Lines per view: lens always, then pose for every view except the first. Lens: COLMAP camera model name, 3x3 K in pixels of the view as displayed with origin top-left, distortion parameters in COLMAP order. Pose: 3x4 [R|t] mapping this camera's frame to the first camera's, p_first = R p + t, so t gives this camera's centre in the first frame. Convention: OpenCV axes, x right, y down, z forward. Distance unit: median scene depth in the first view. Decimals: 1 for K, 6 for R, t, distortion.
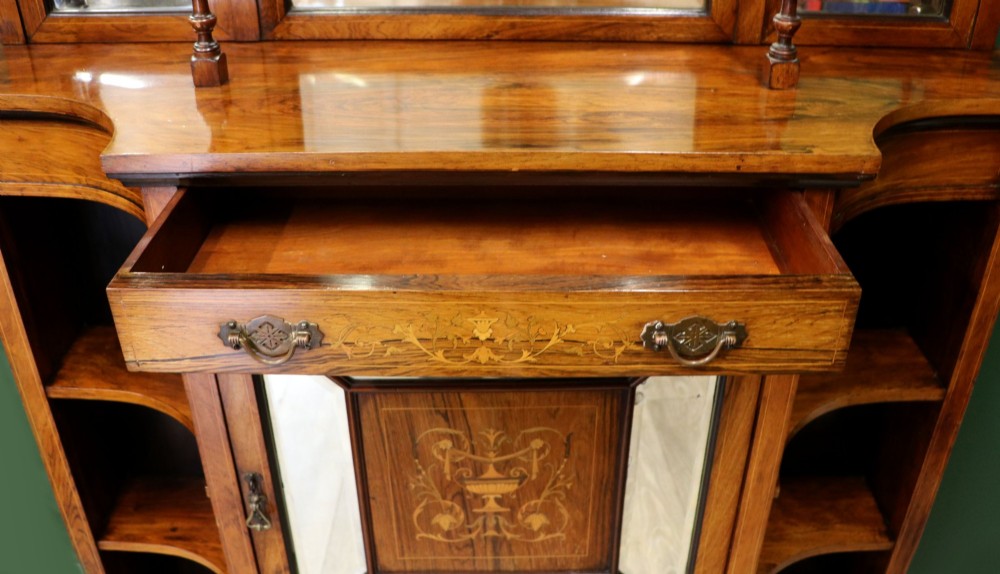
lens RADIAL K [[888.2, 0, 520.6], [0, 888.2, 232.8], [0, 0, 1]] dist [-0.188279, 0.144516]
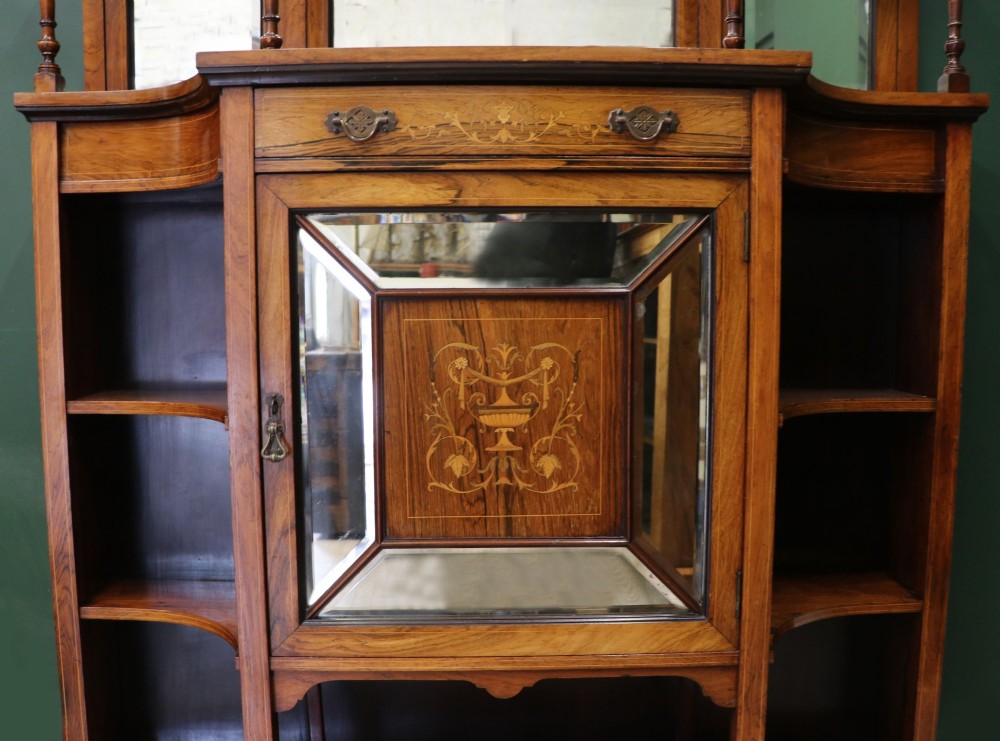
lens RADIAL K [[963.6, 0, 512.8], [0, 963.6, 400.6], [0, 0, 1]] dist [-0.194701, 0.164007]
pose [[0.999858, -0.012208, 0.011631, -0.035777], [0.015700, 0.925593, -0.378195, 0.696092], [-0.006148, 0.378324, 0.925653, -0.058593]]
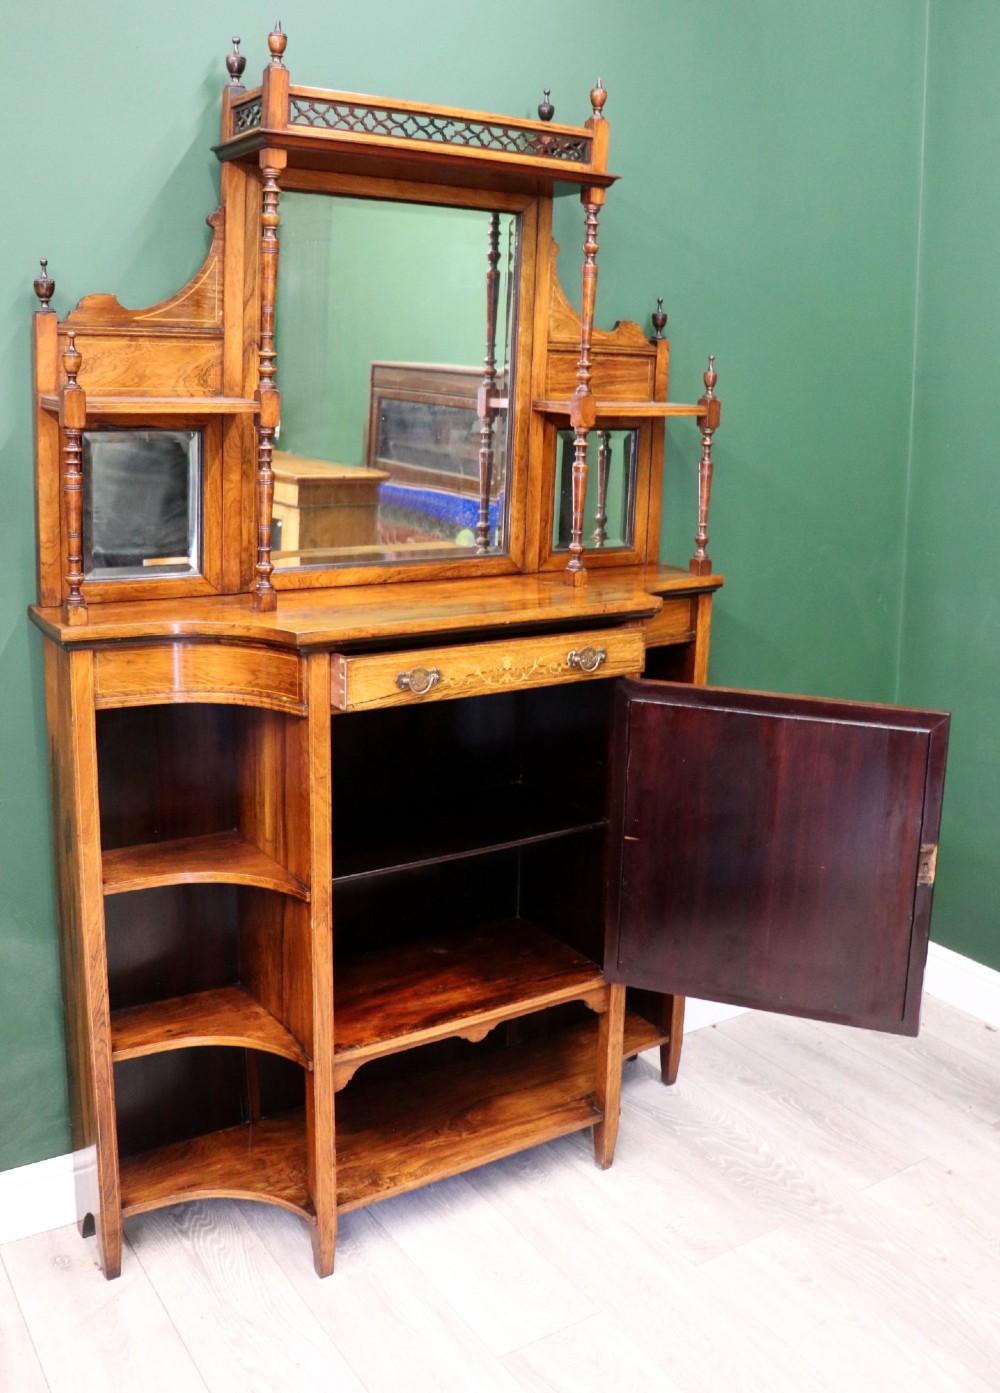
lens RADIAL K [[1312.7, 0, 528.7], [0, 1312.7, 597.4], [0, 0, 1]] dist [-0.204017, 0.186475]
pose [[0.830365, -0.076860, 0.551893, -1.144276], [0.244875, 0.940010, -0.237522, 0.420320], [-0.500530, 0.332375, 0.799373, -0.954533]]
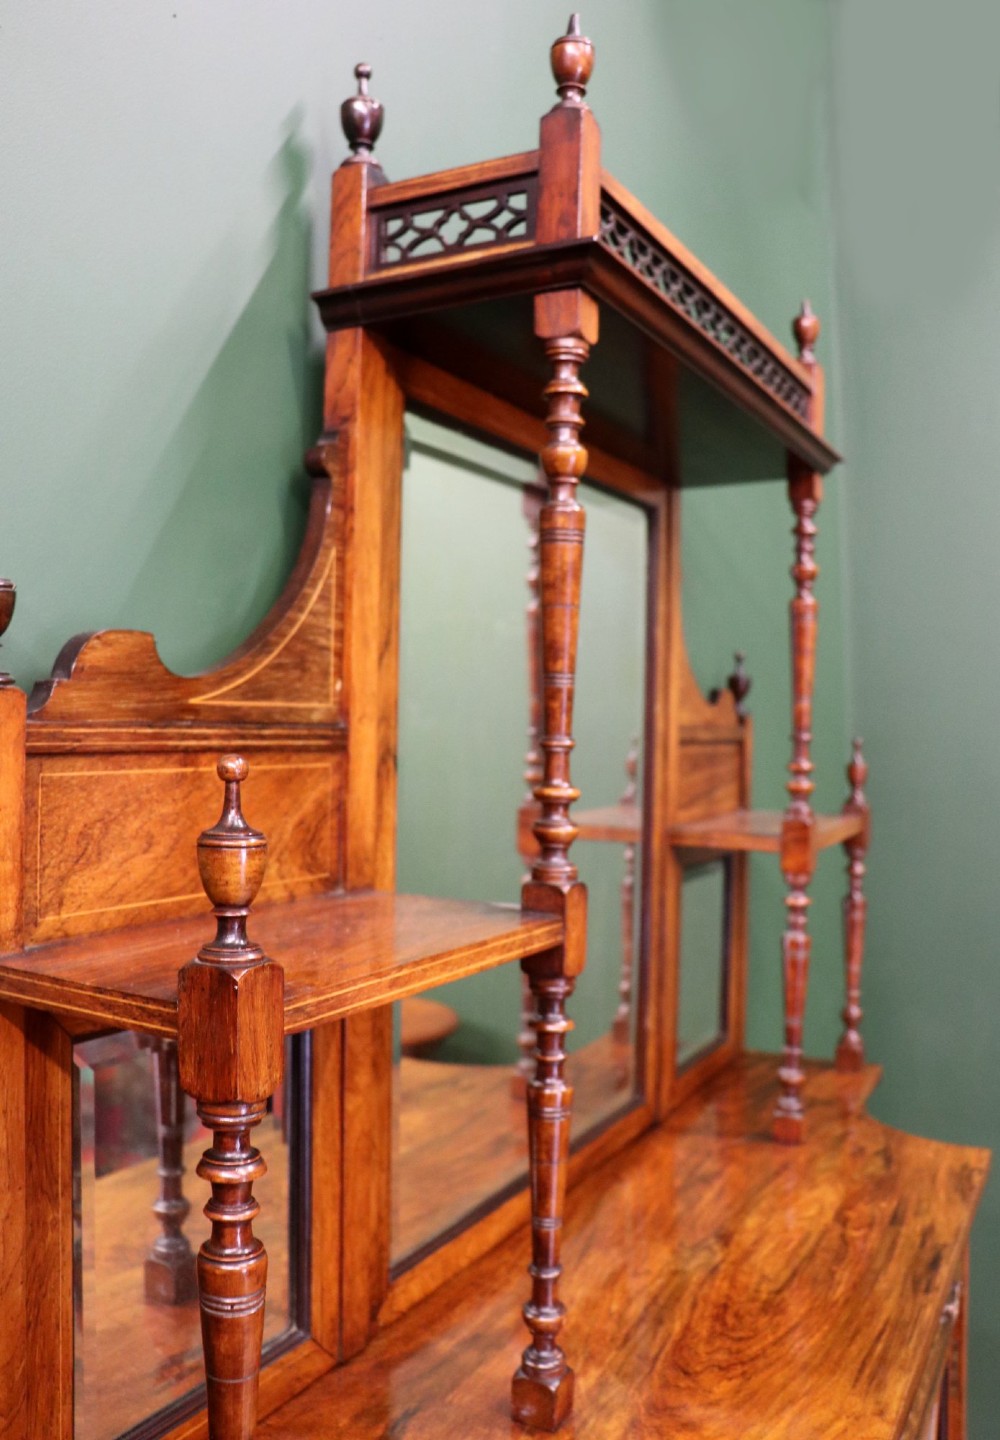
lens RADIAL K [[1242.5, 0, 500.0], [0, 1242.5, 720.0], [0, 0, 1]] dist [-0.191745, 0.212546]
pose [[0.474741, 0.000319, 0.880125, -1.037940], [0.416591, 0.880803, -0.225029, -0.401517], [-0.775289, 0.473482, 0.418021, 0.428061]]
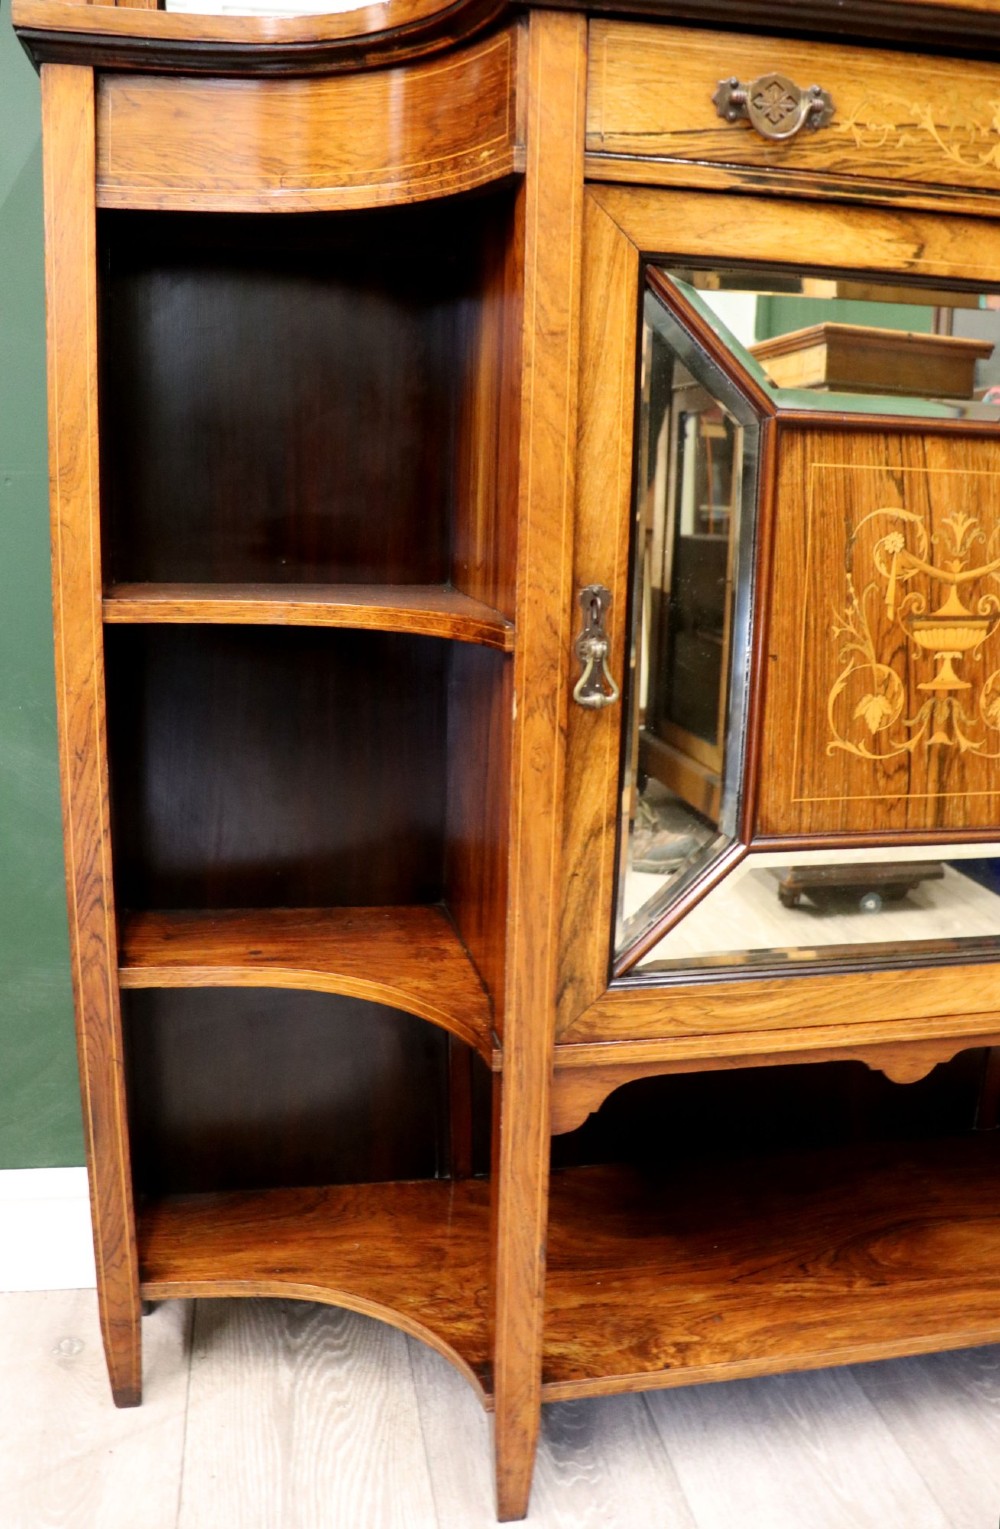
lens RADIAL K [[1295.2, 0, 500.0], [0, 1295.2, 764.5], [0, 0, 1]] dist [-0.188746, 0.156213]
pose [[0.984403, -0.022946, 0.174423, -0.508677], [0.068678, 0.962912, -0.260927, 0.590908], [-0.161967, 0.268837, 0.949470, 0.211206]]
